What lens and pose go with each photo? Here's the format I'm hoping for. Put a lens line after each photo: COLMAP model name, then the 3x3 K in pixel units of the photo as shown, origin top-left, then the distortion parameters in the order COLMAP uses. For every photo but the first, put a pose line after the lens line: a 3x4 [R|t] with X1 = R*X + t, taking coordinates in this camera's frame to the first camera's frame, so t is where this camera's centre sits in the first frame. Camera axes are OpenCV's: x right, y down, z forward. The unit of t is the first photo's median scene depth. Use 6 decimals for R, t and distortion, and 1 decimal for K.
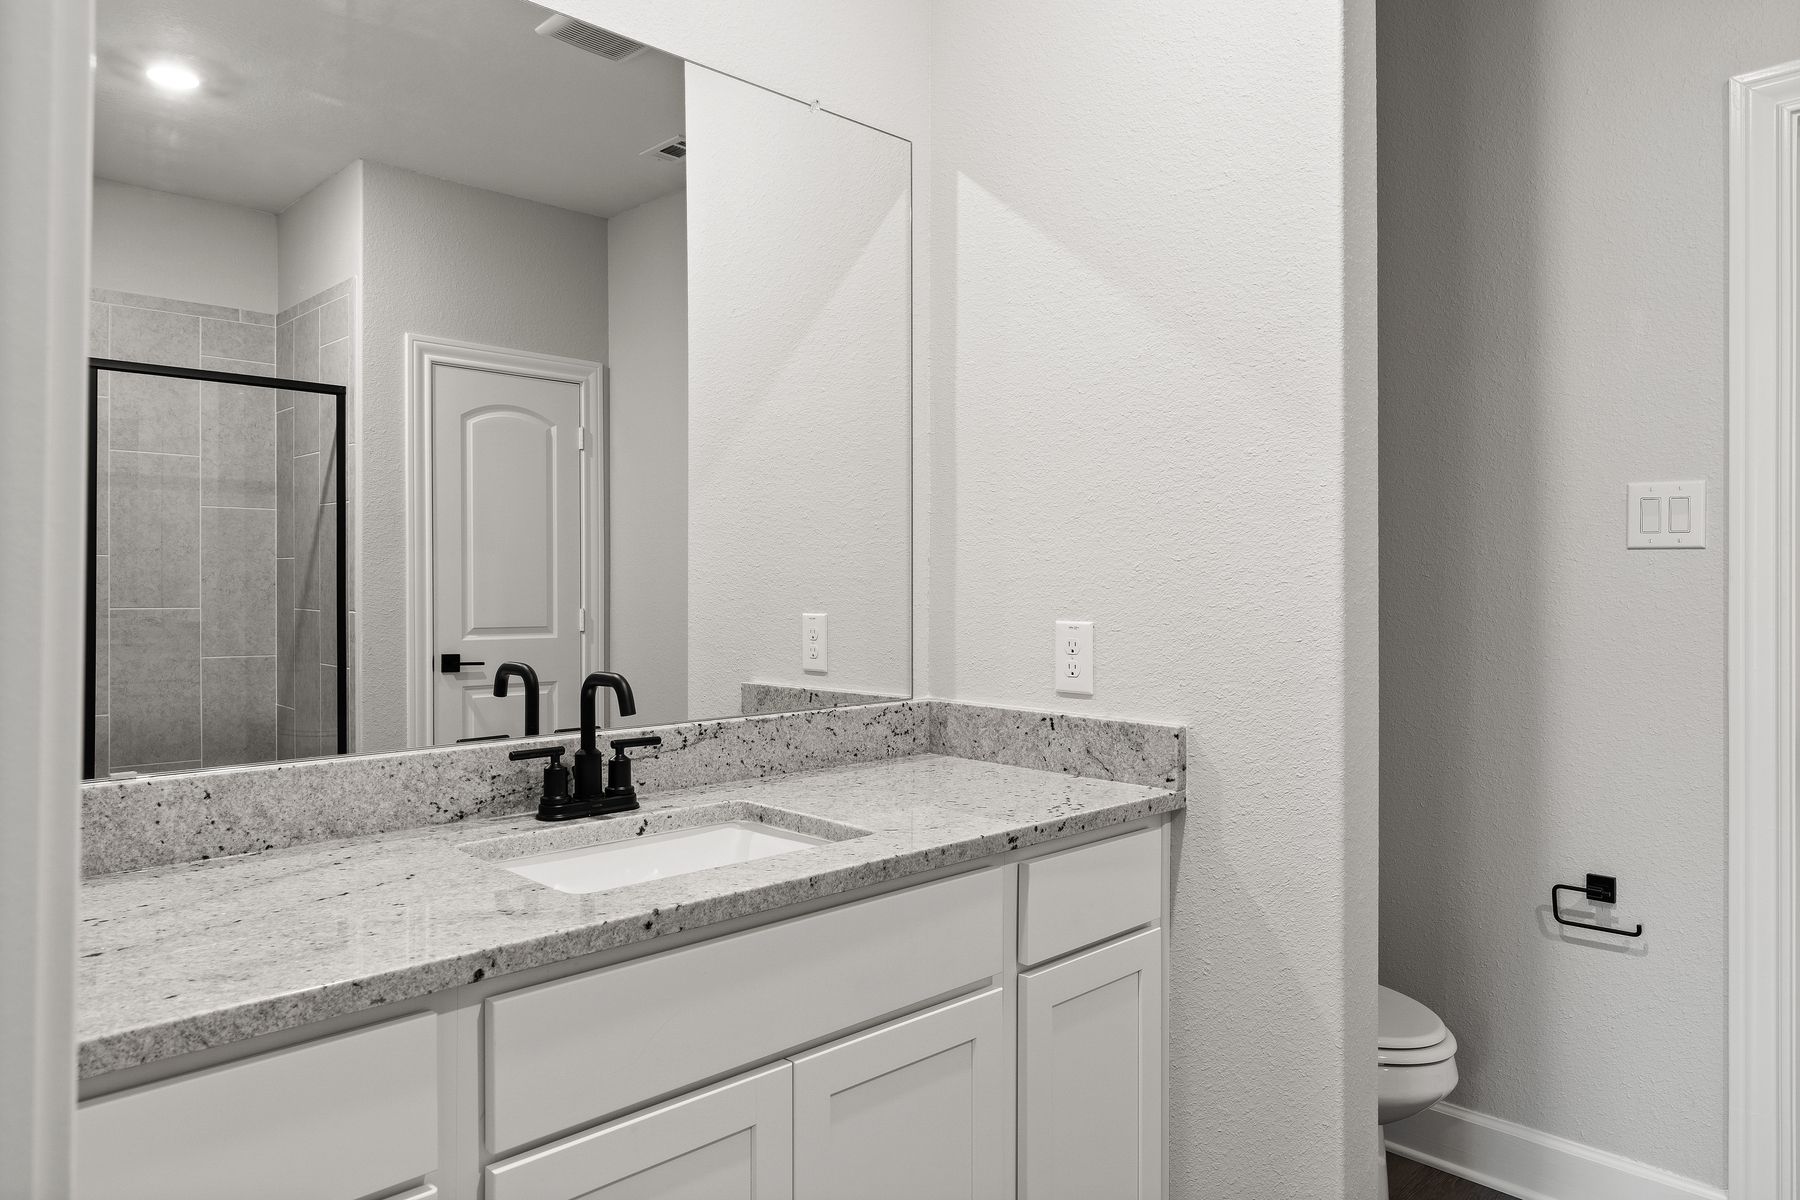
lens RADIAL K [[1204.1, 0, 895.3], [0, 1204.1, 596.3], [0, 0, 1]] dist [0.002057, 0.001689]
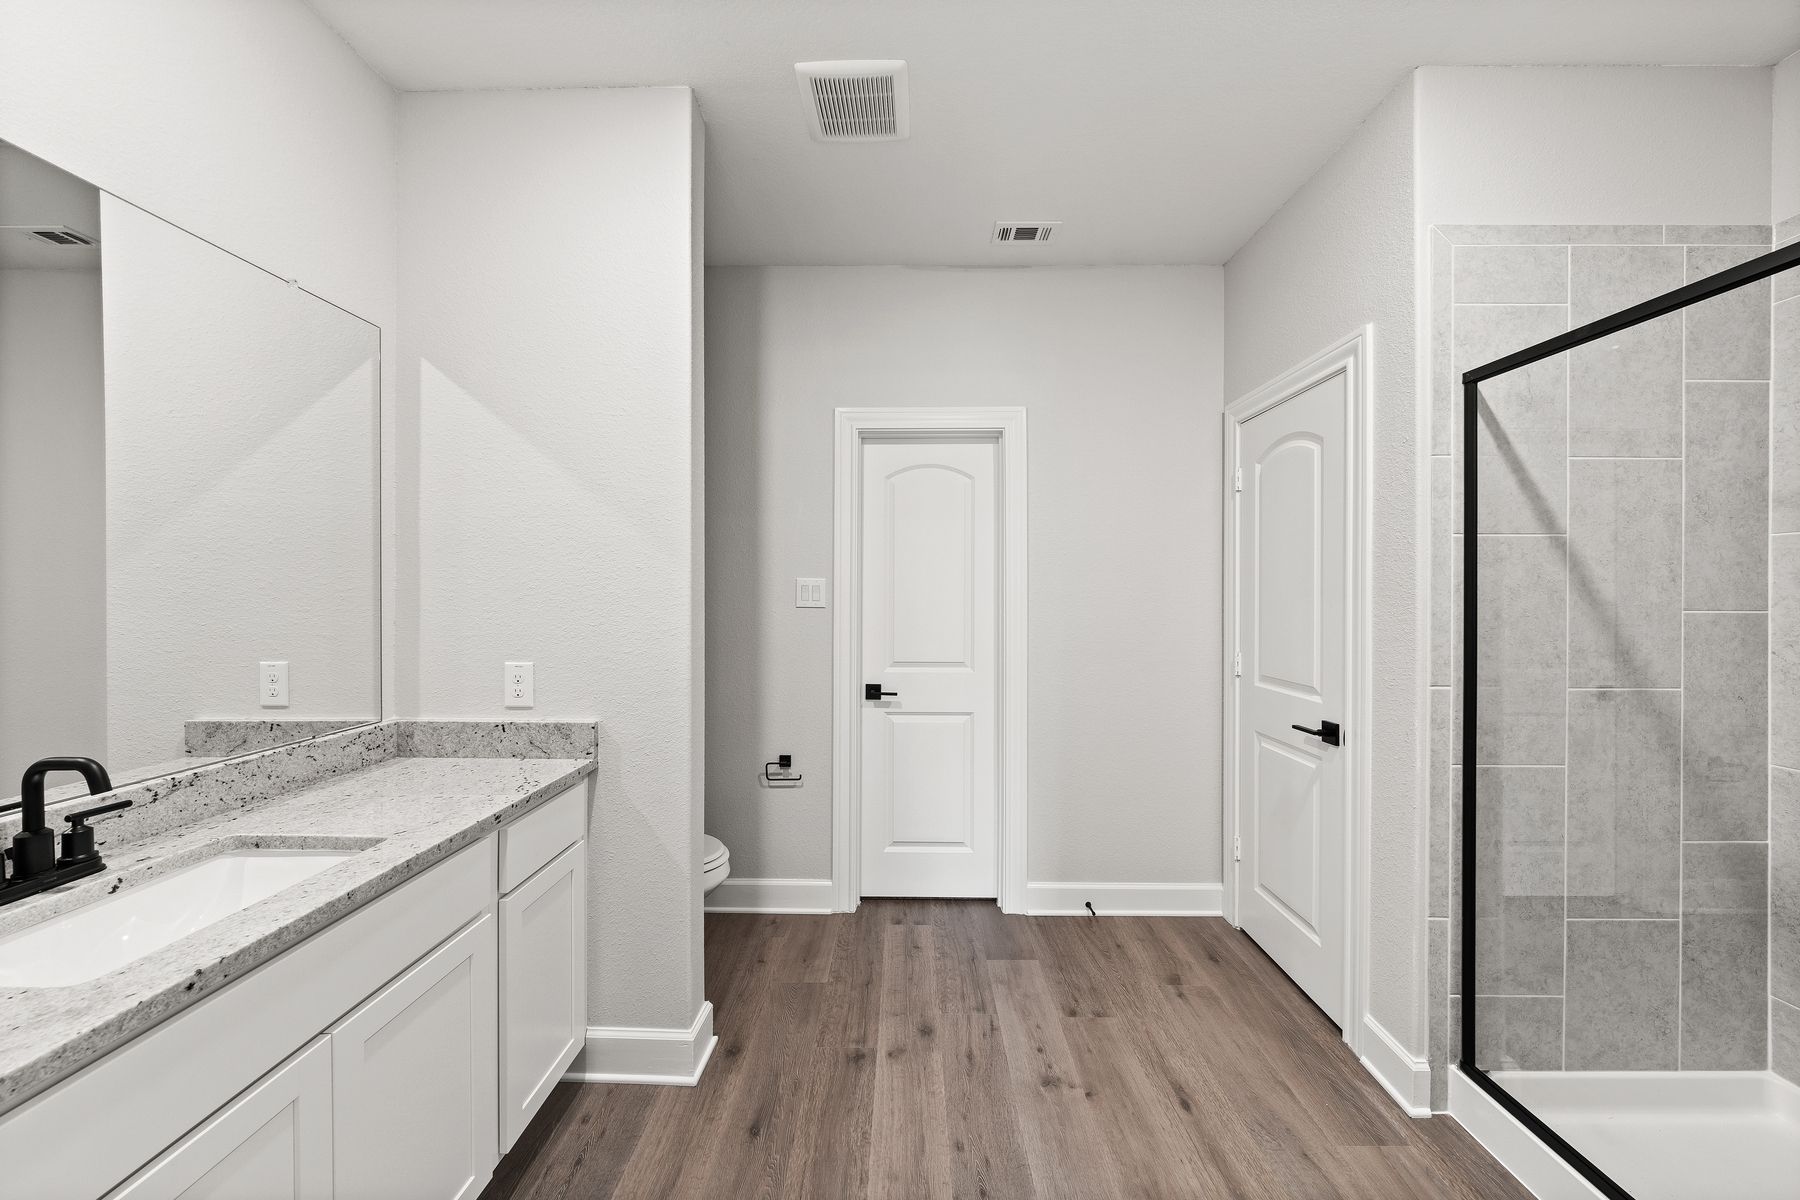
lens RADIAL K [[646.4, 0, 897.8], [0, 646.4, 586.6], [0, 0, 1]] dist [-0.005925, 0.001011]
pose [[0.689817, -0.006427, 0.723955, -0.130801], [-0.002208, 0.999937, 0.010981, -0.095163], [-0.723980, -0.009173, 0.689760, 0.043854]]
